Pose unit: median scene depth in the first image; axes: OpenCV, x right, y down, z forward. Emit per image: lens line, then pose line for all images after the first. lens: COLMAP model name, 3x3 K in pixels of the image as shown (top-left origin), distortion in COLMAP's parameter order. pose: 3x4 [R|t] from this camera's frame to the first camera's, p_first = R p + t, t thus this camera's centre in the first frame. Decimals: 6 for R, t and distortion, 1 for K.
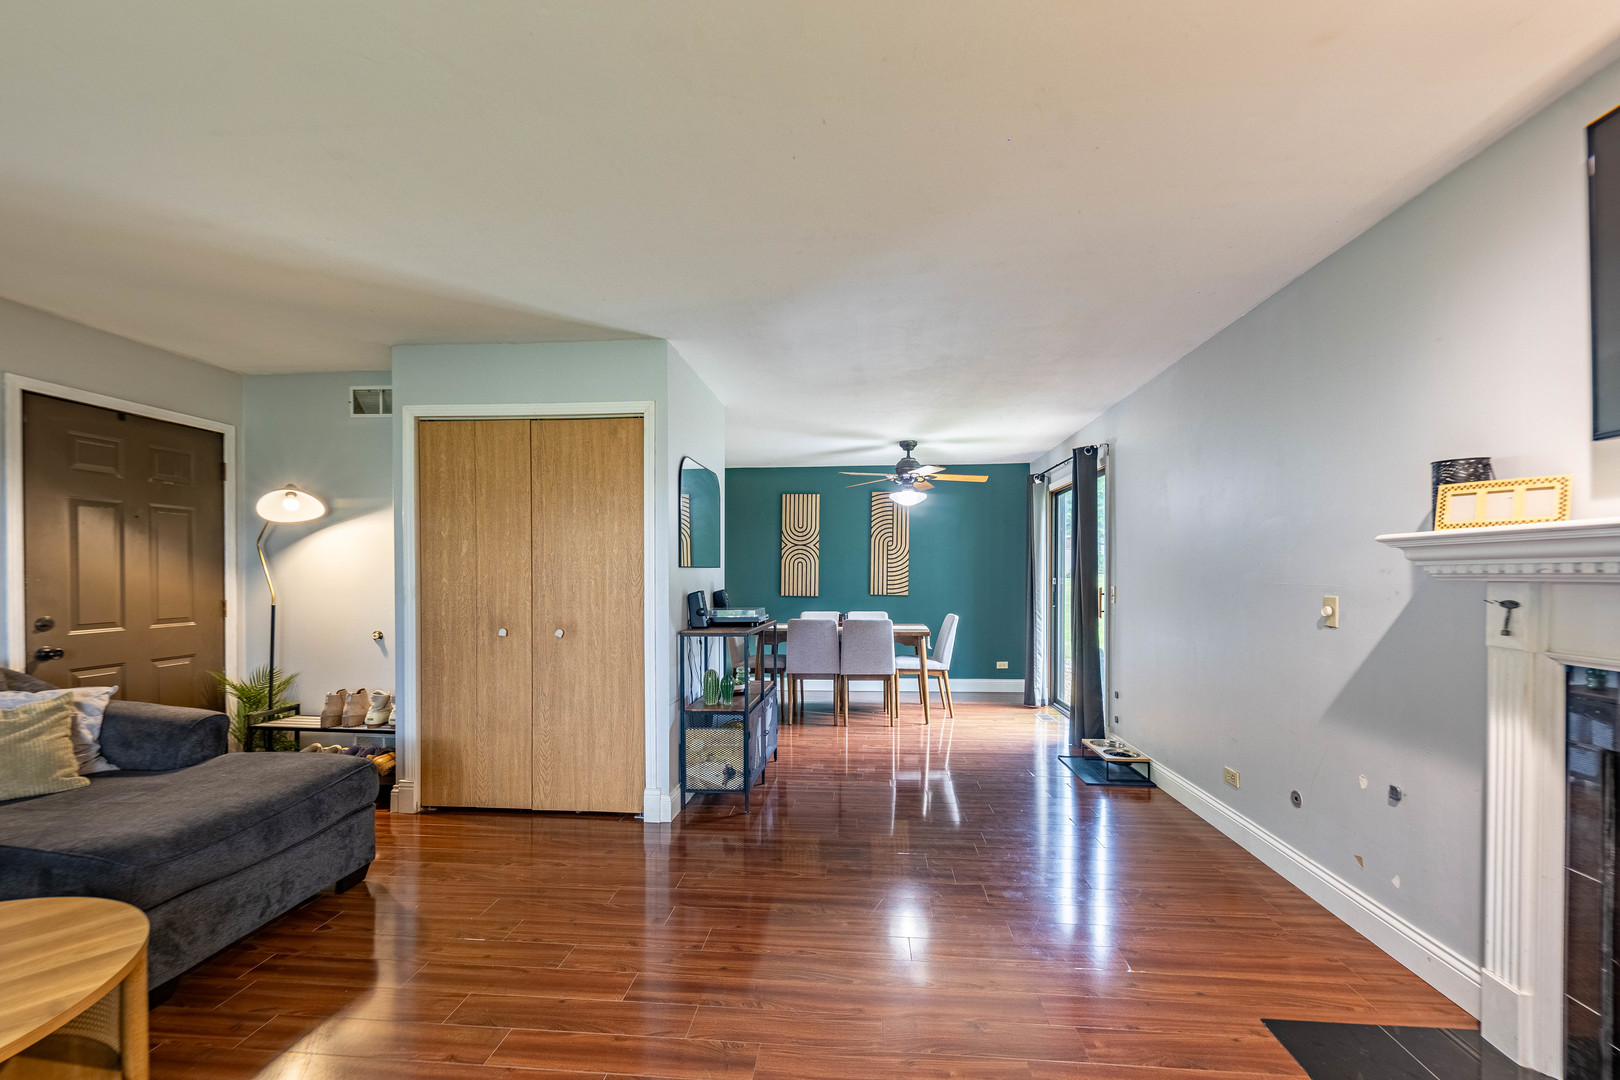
lens RADIAL K [[663.0, 0, 805.0], [0, 663.0, 573.1], [0, 0, 1]] dist [0.002014, 0.000067]
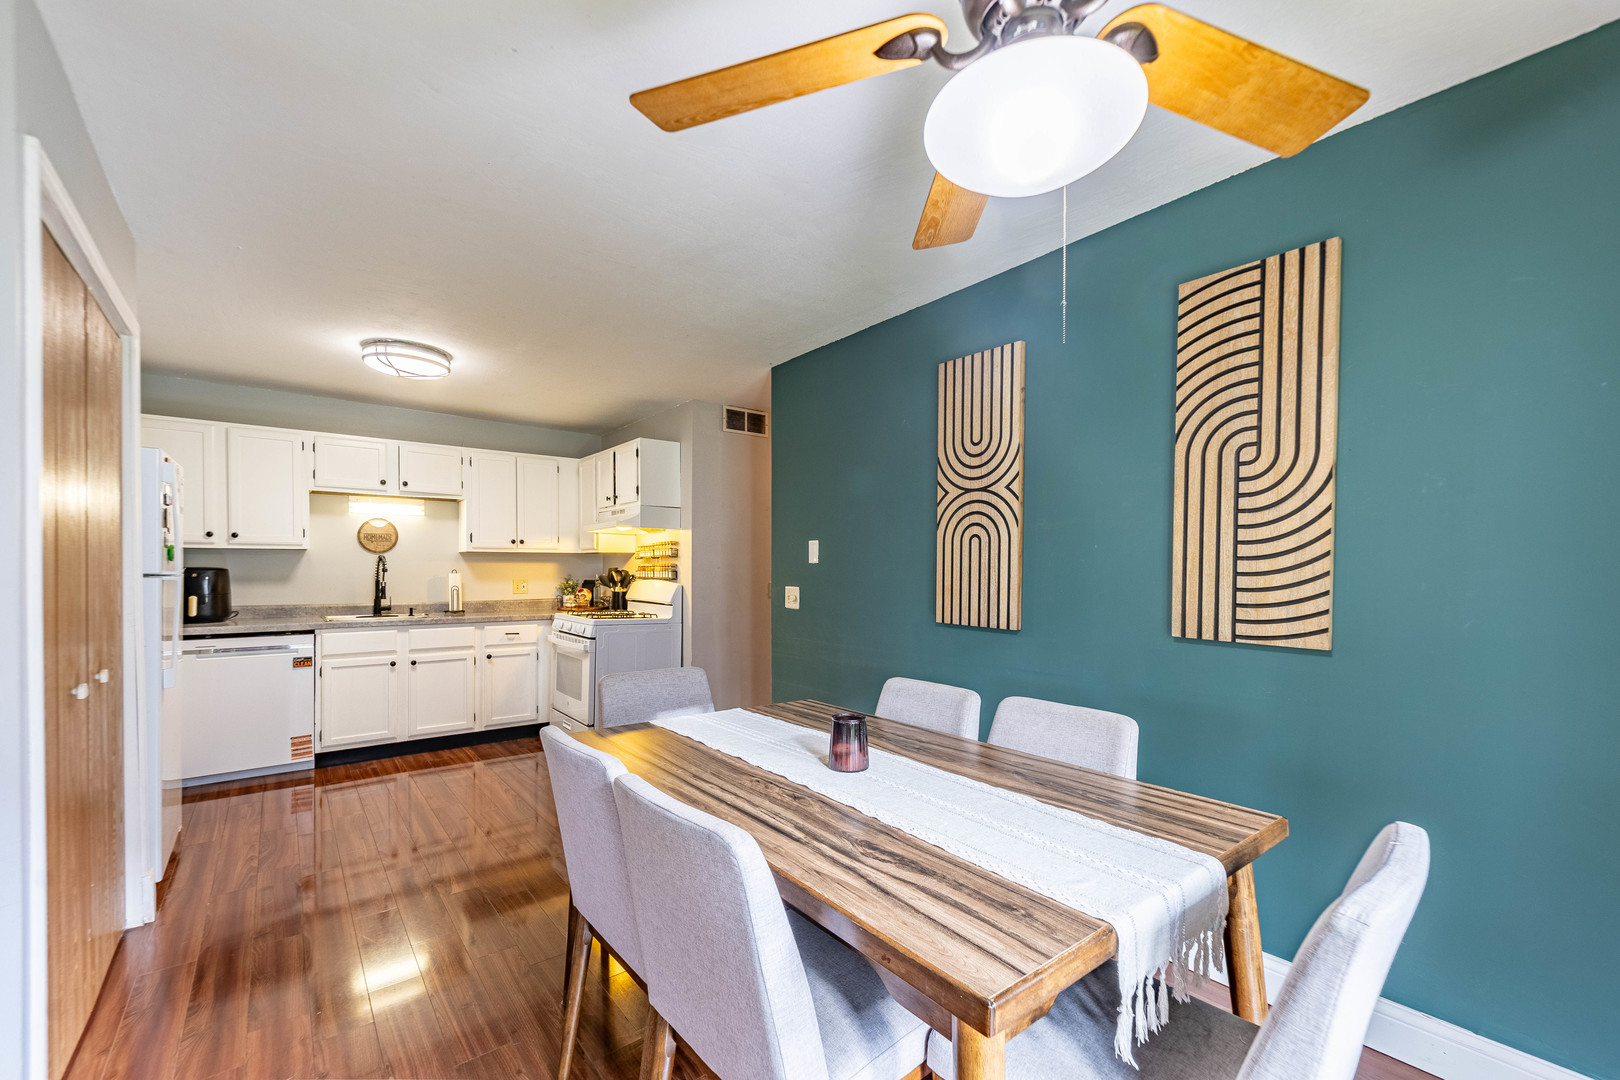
lens RADIAL K [[667.2, 0, 816.2], [0, 667.2, 578.8], [0, 0, 1]] dist [0.002437, -0.000022]
pose [[0.685183, 0.009154, -0.728314, 0.405485], [-0.001244, 0.999934, 0.011397, 0.006463], [0.728370, -0.006903, 0.685149, 1.341651]]
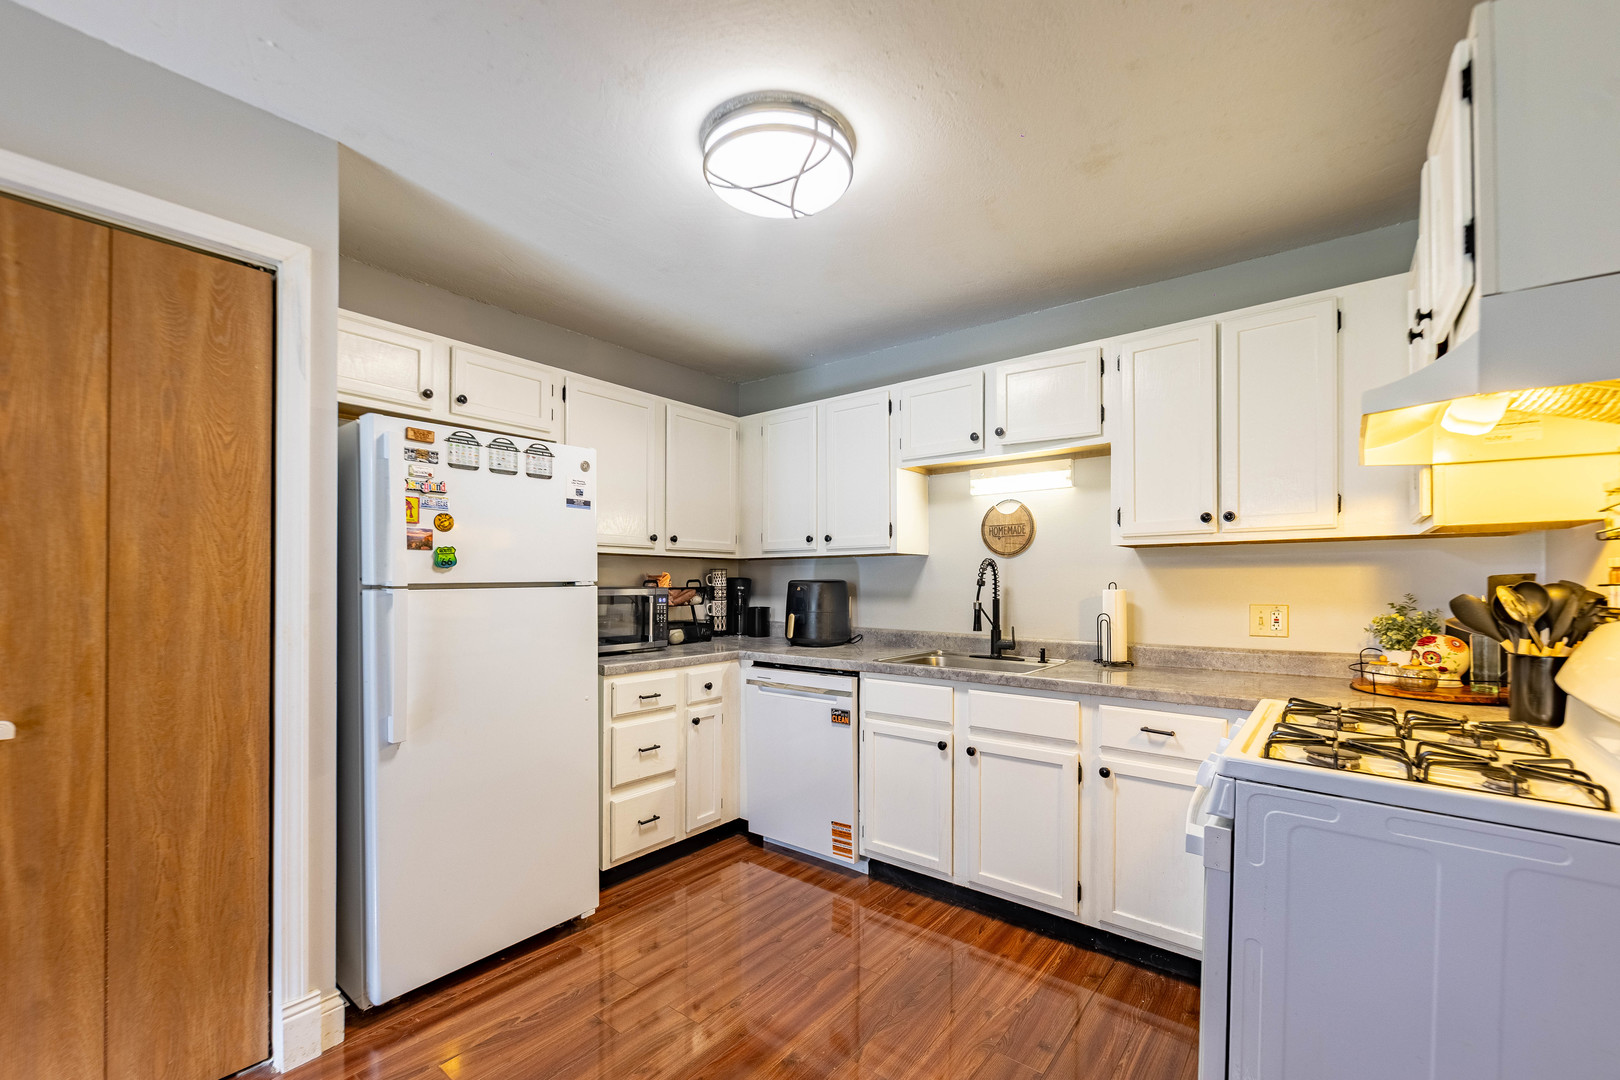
lens RADIAL K [[667.2, 0, 816.2], [0, 667.2, 578.8], [0, 0, 1]] dist [0.002437, -0.000022]
pose [[-0.559744, -0.009444, -0.828612, -0.341220], [-0.003704, 0.999954, -0.008895, 0.008295], [0.828657, -0.001910, -0.559753, 1.886066]]
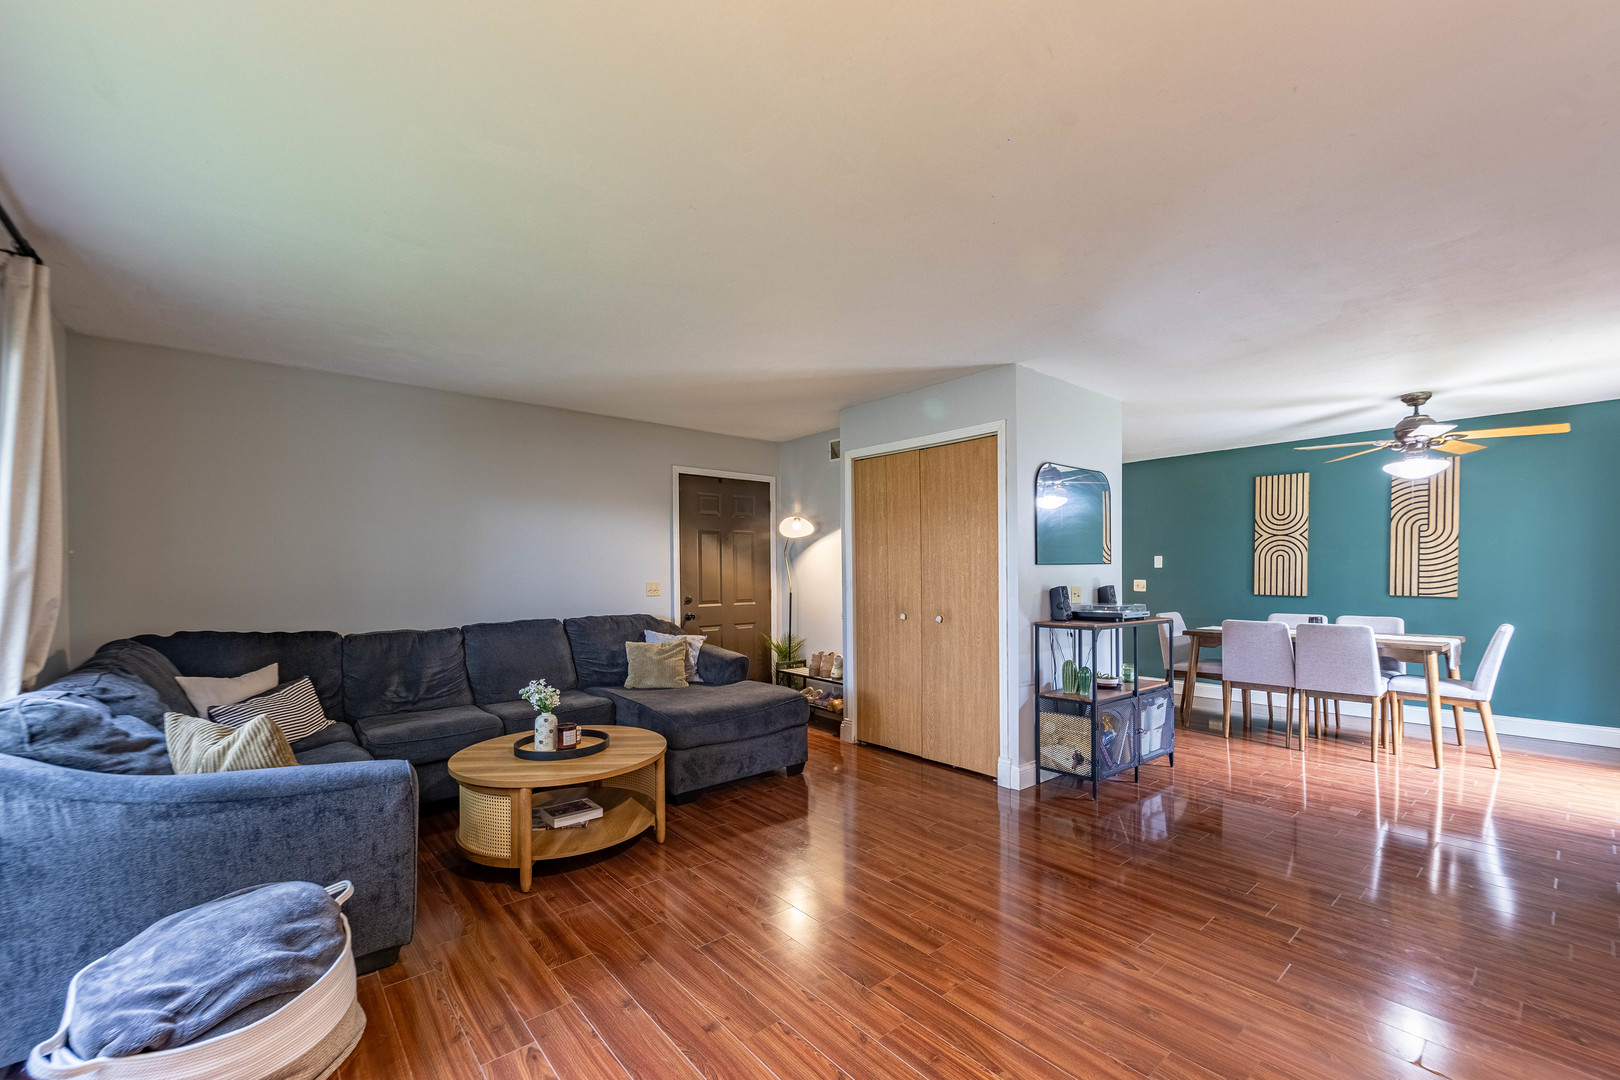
lens RADIAL K [[667.2, 0, 816.2], [0, 667.2, 578.8], [0, 0, 1]] dist [0.002437, -0.000022]
pose [[0.711066, 0.002494, -0.703121, 0.336273], [0.006514, 0.999927, 0.010134, 0.001220], [0.703096, -0.011786, 0.710998, -0.046194]]
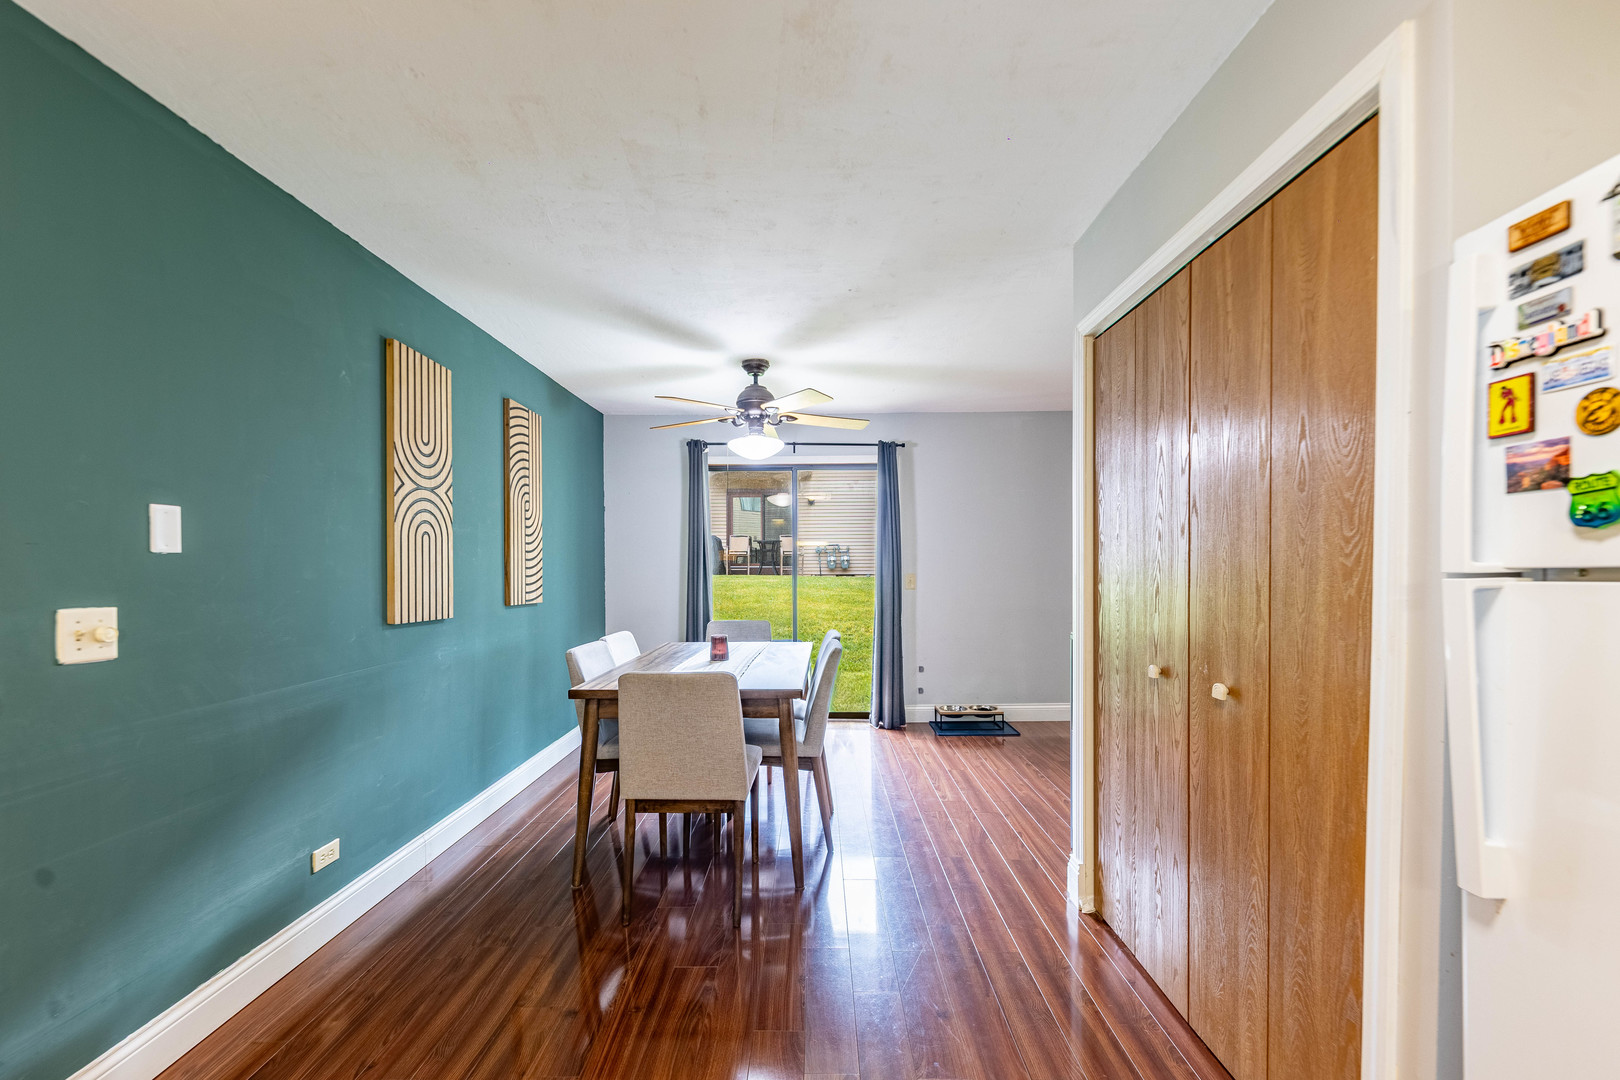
lens RADIAL K [[667.2, 0, 816.2], [0, 667.2, 578.8], [0, 0, 1]] dist [0.002437, -0.000022]
pose [[-0.077604, -0.020239, 0.996779, -0.819366], [0.006179, 0.999765, 0.020781, 0.006076], [-0.996965, 0.007771, -0.077460, 1.595710]]
